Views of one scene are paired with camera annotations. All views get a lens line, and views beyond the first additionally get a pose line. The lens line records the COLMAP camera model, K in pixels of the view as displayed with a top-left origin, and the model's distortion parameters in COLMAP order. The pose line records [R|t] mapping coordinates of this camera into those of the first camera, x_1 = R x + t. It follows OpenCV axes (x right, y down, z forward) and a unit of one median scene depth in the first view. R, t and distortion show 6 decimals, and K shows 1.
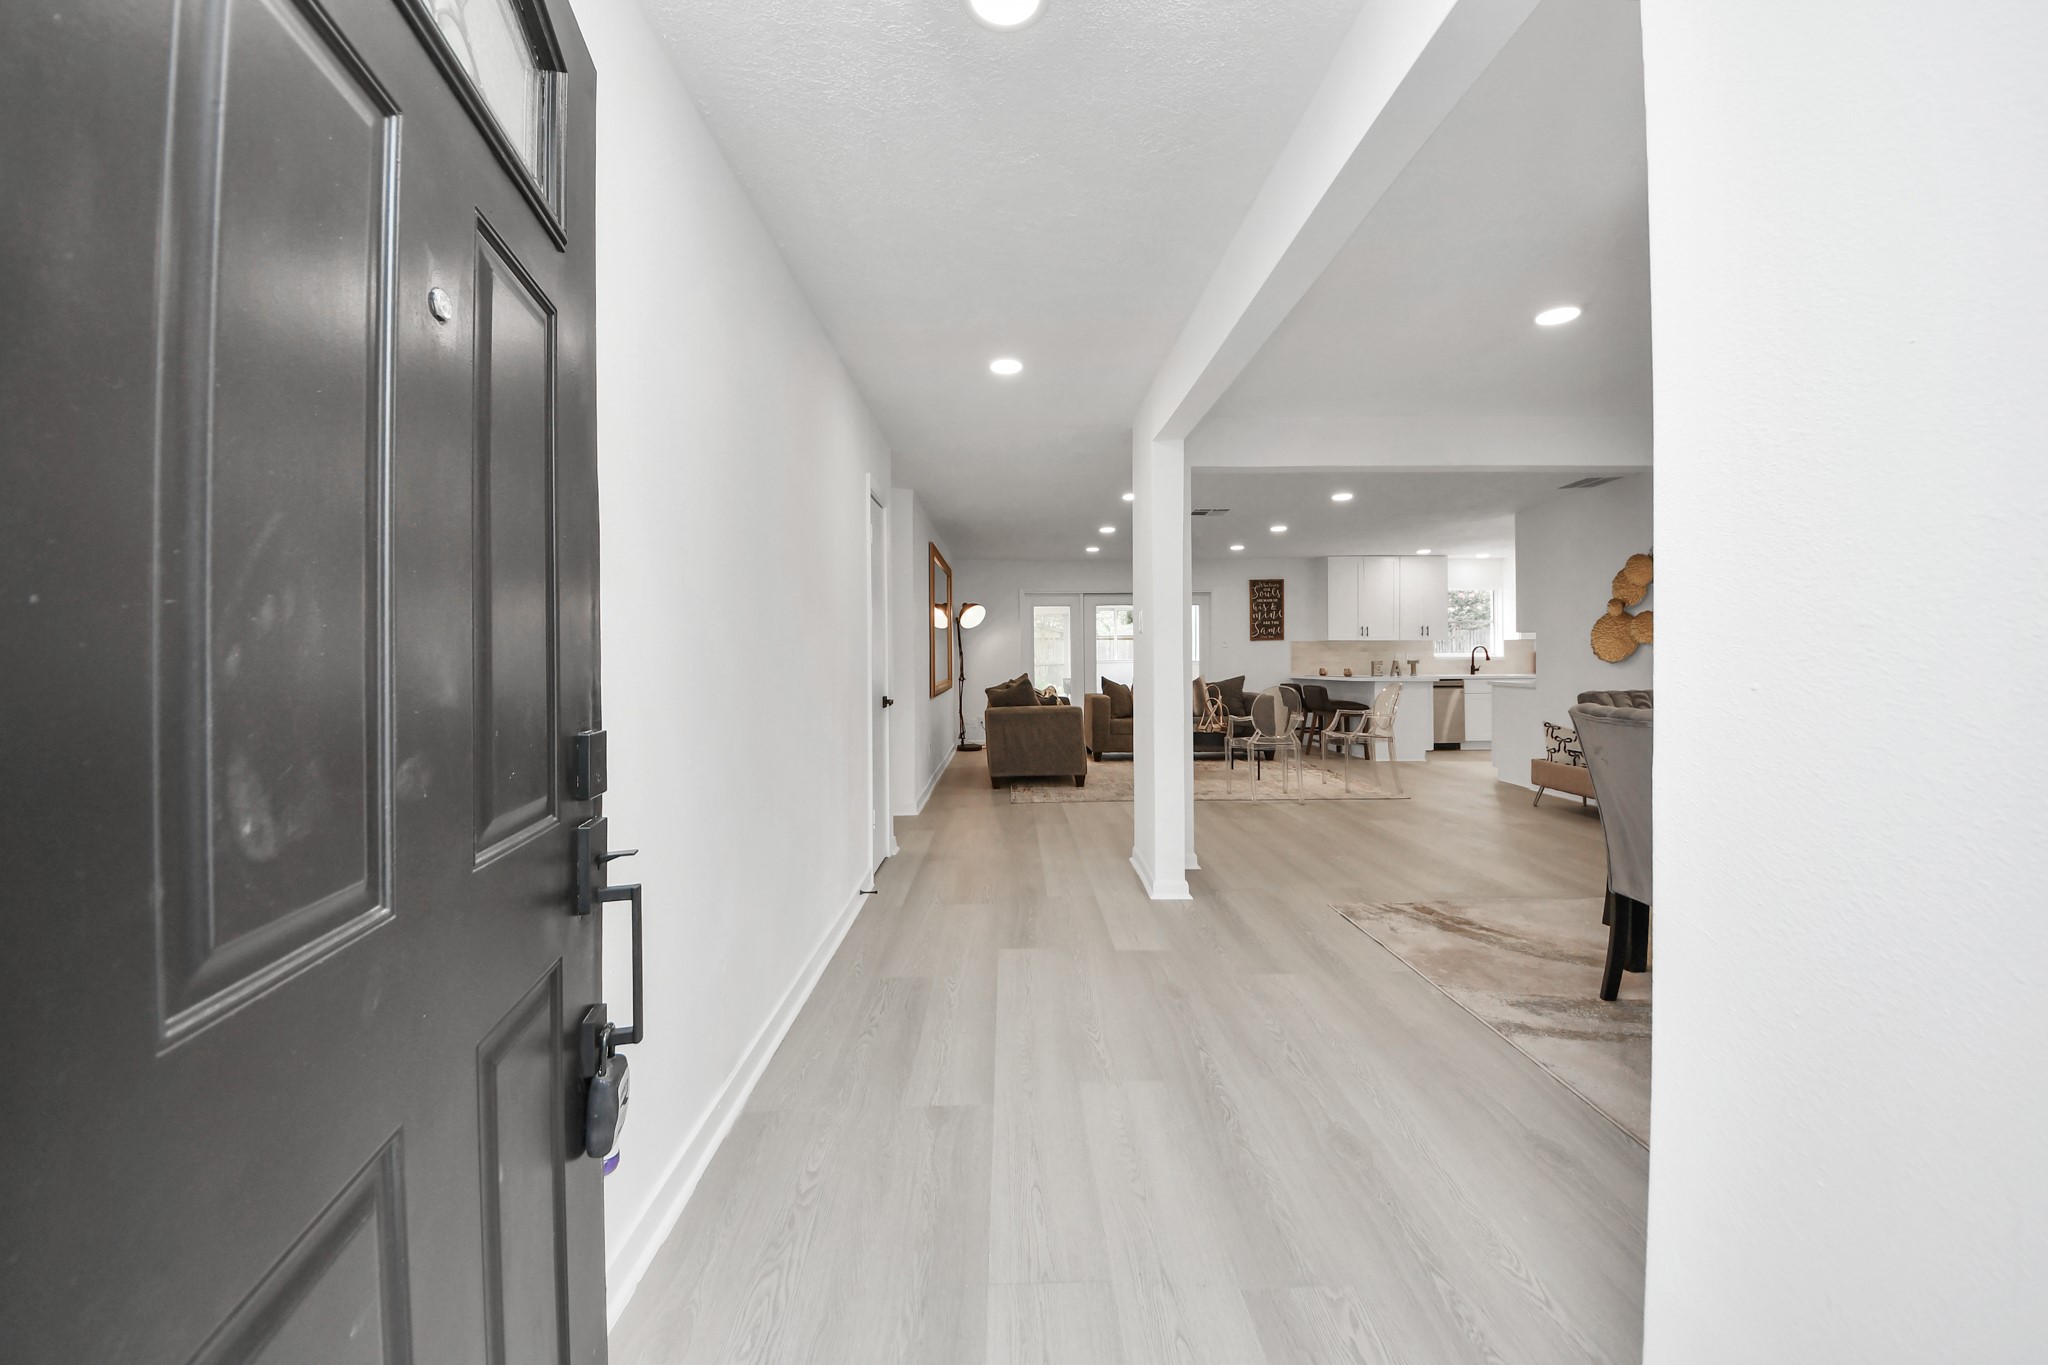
lens RADIAL K [[718.0, 0, 1019.5], [0, 718.0, 658.5], [0, 0, 1]] dist [0.003510, -0.007529]
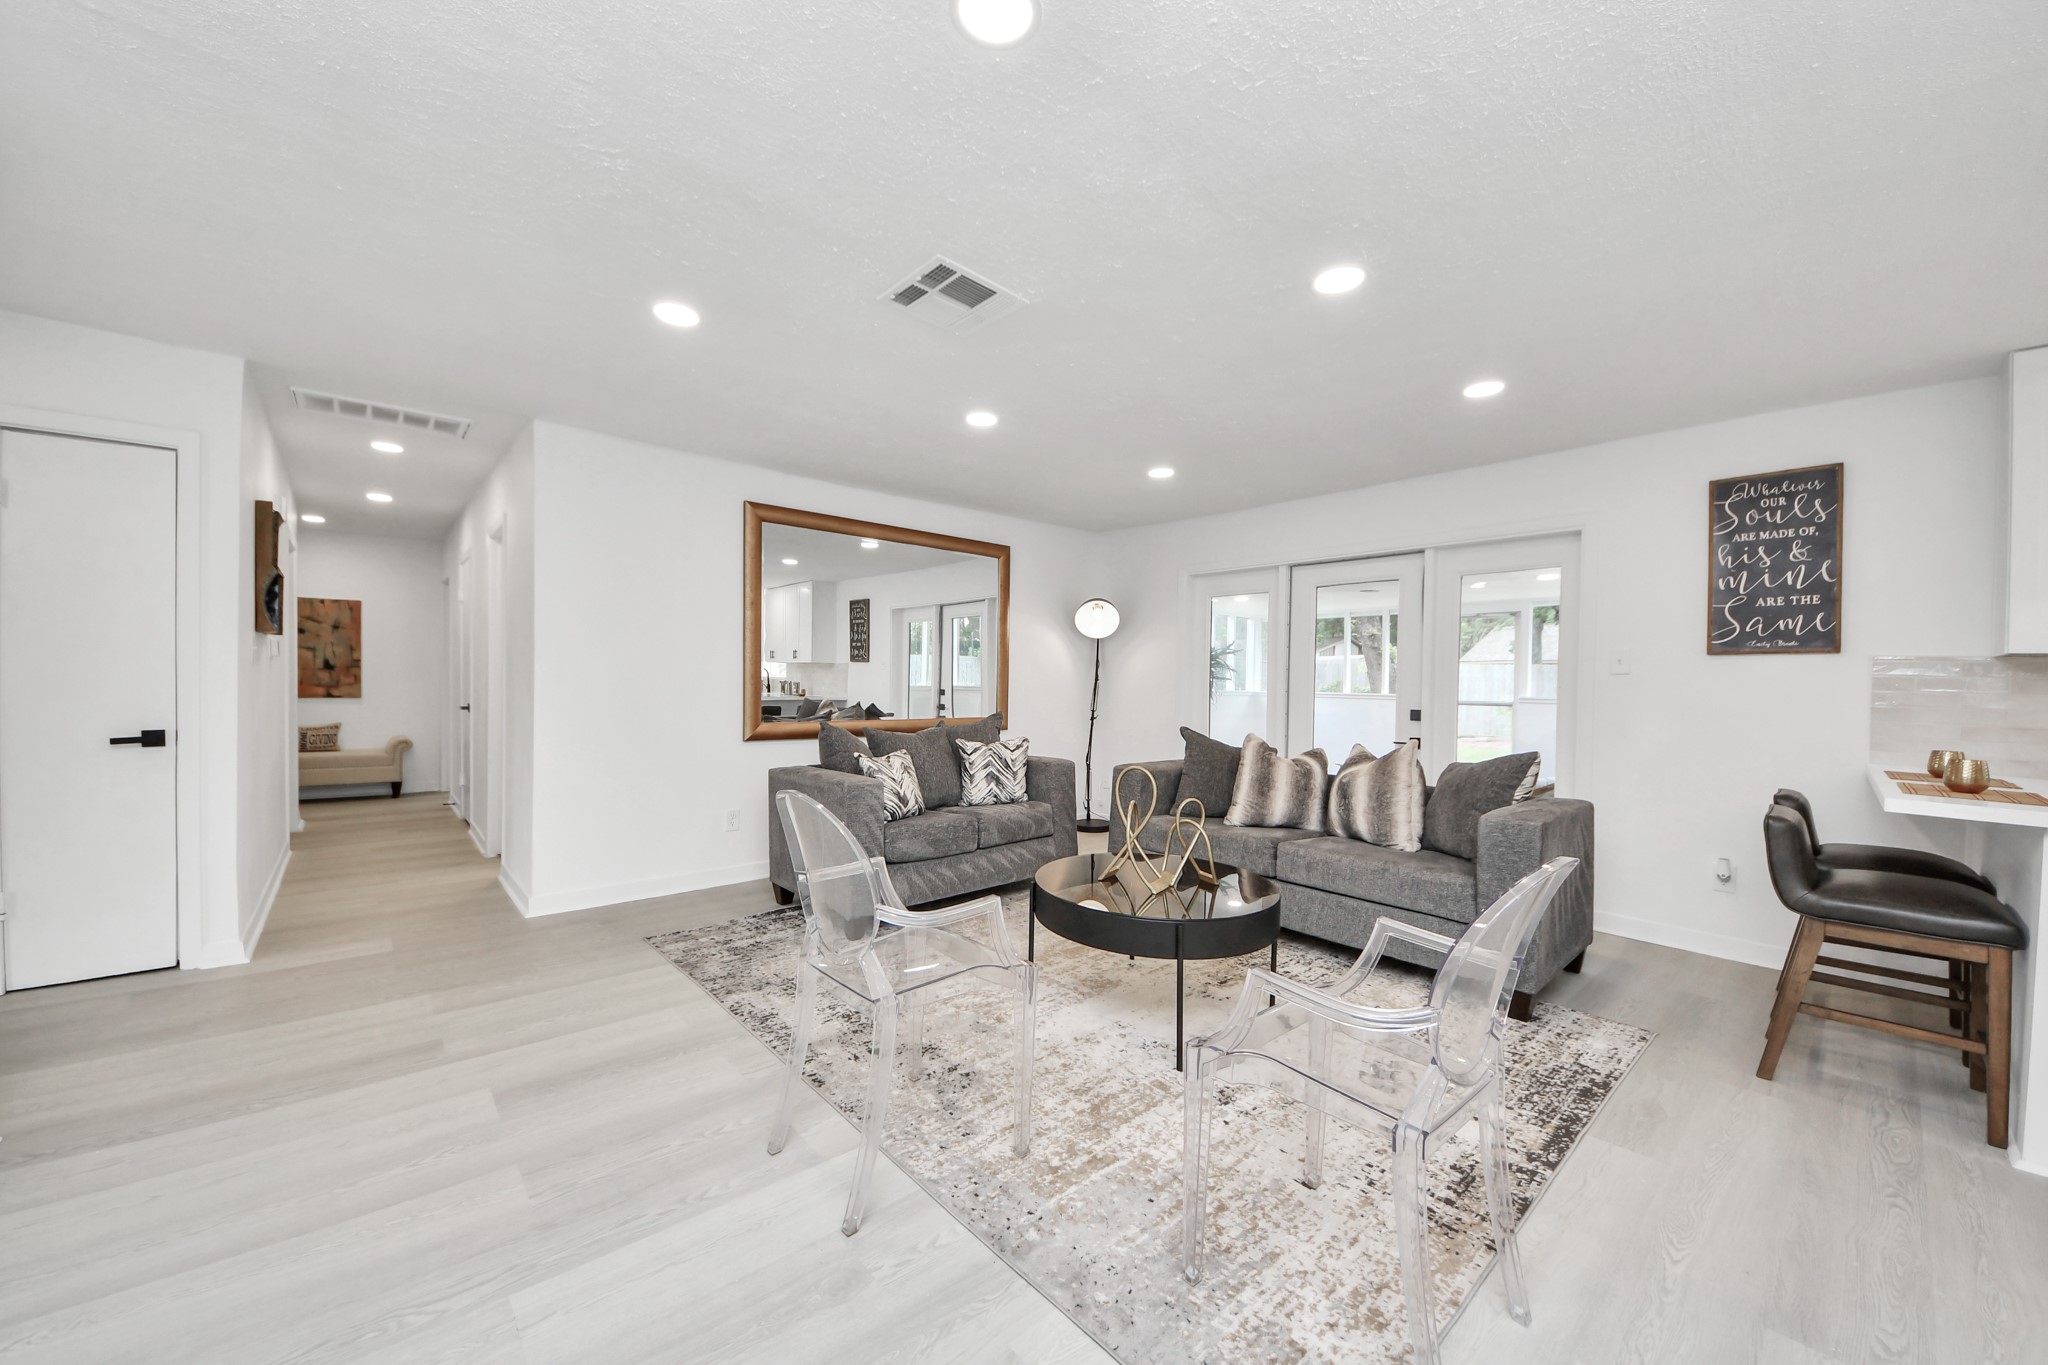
lens RADIAL K [[760.0, 0, 1021.6], [0, 760.0, 685.8], [0, 0, 1]] dist [0.006443, -0.002223]
pose [[0.648035, 0.025459, -0.761185, 0.394771], [-0.021989, 0.999650, 0.014714, -0.008306], [0.761293, 0.007202, 0.648368, 0.512324]]
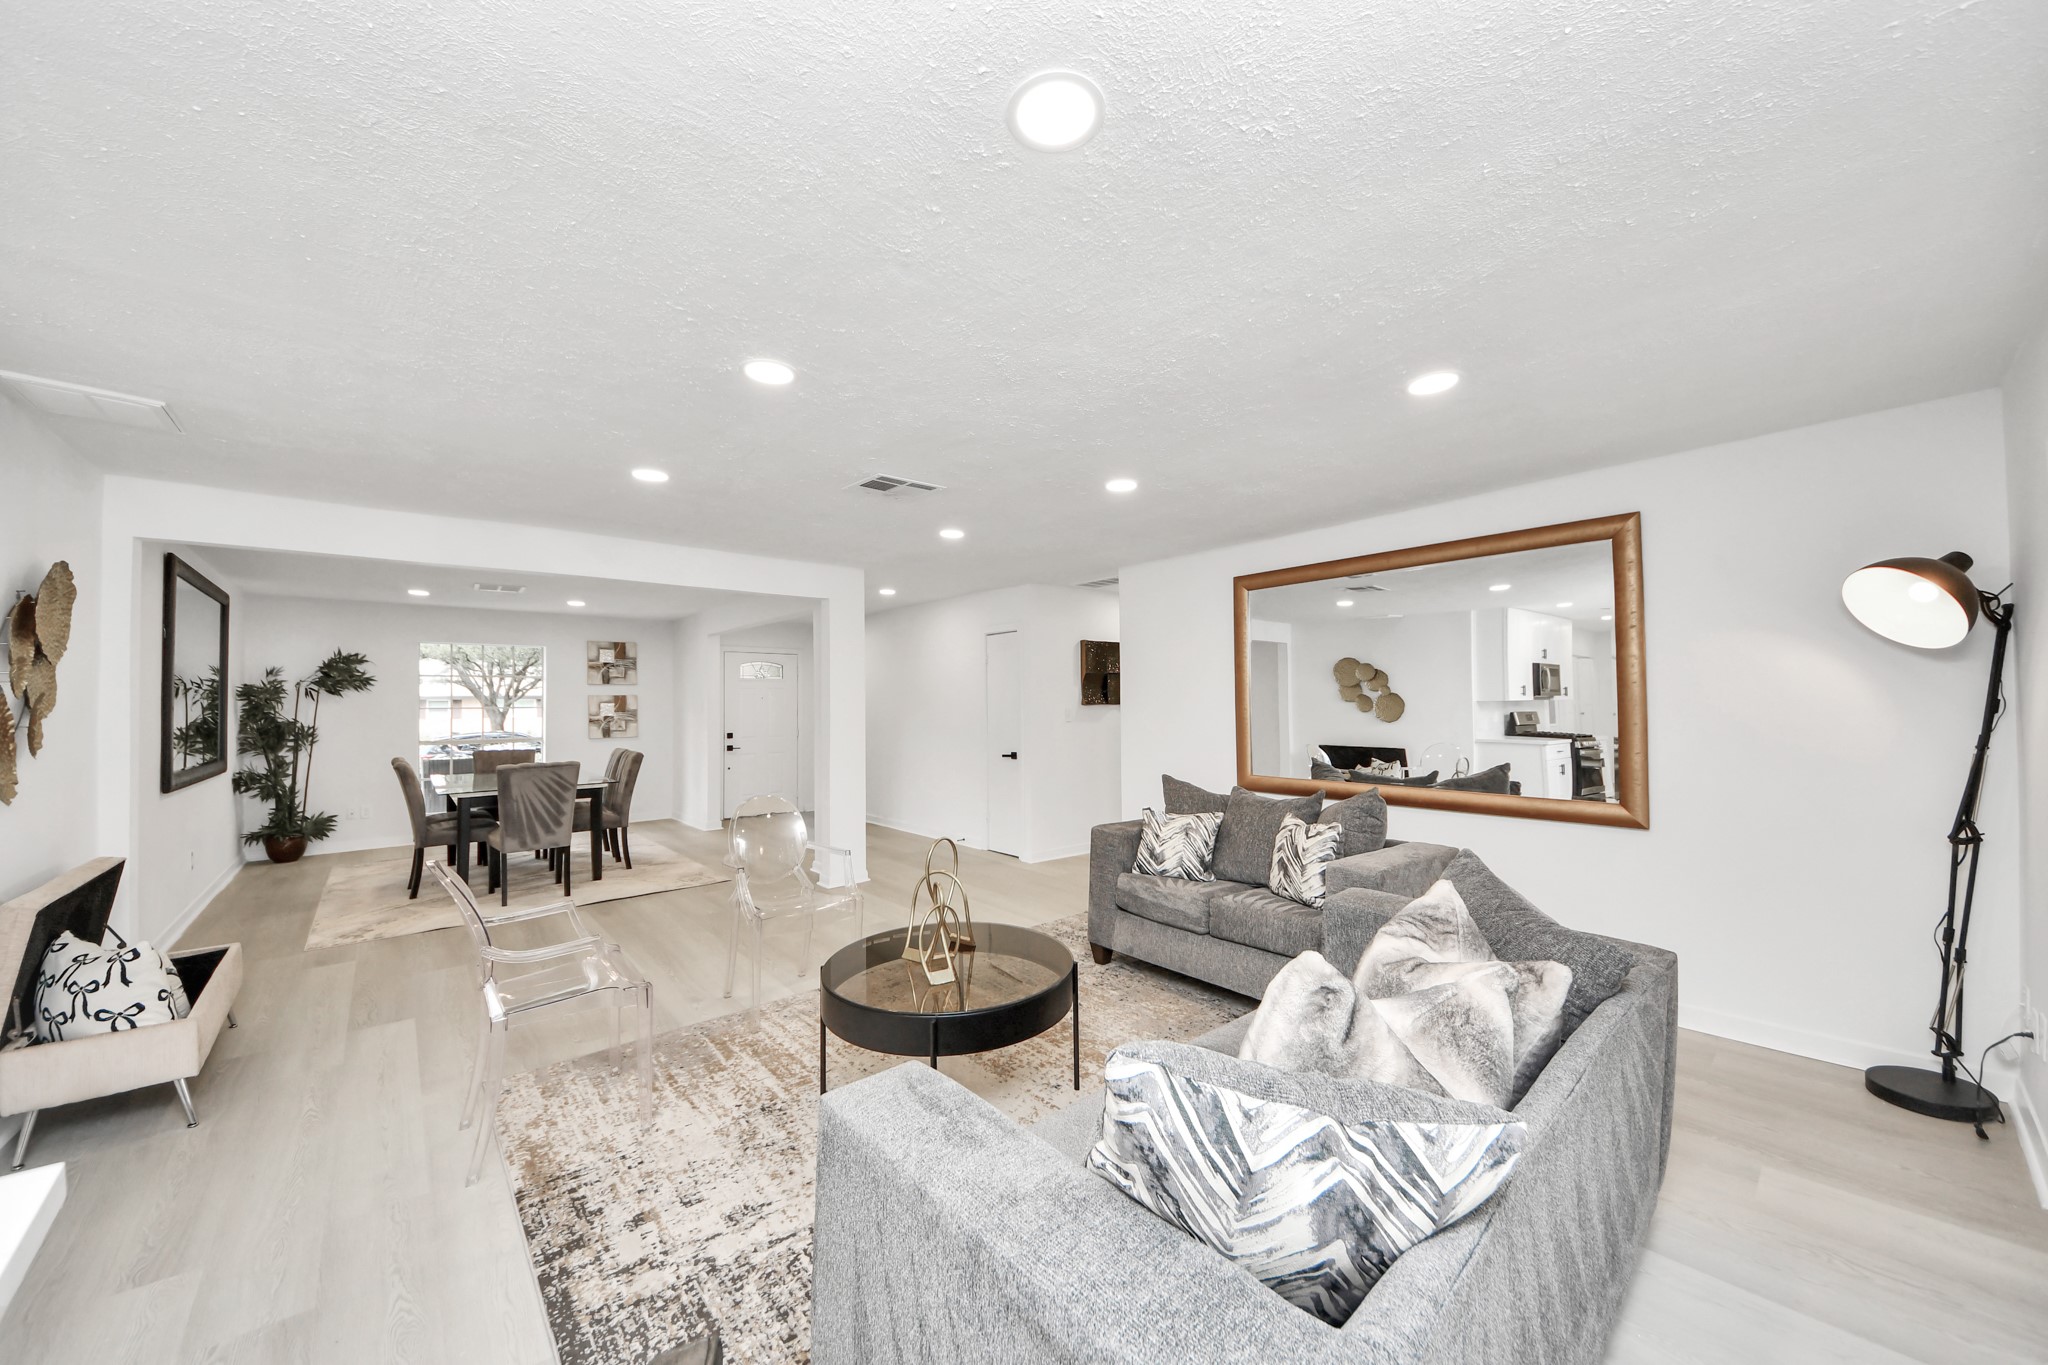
lens RADIAL K [[718.0, 0, 1033.3], [0, 718.0, 691.5], [0, 0, 1]] dist [0.003510, -0.007529]
pose [[-0.753697, 0.005060, -0.657203, 0.359731], [0.013334, 0.999882, -0.007594, -0.029696], [0.657087, -0.014486, -0.753676, 0.978897]]
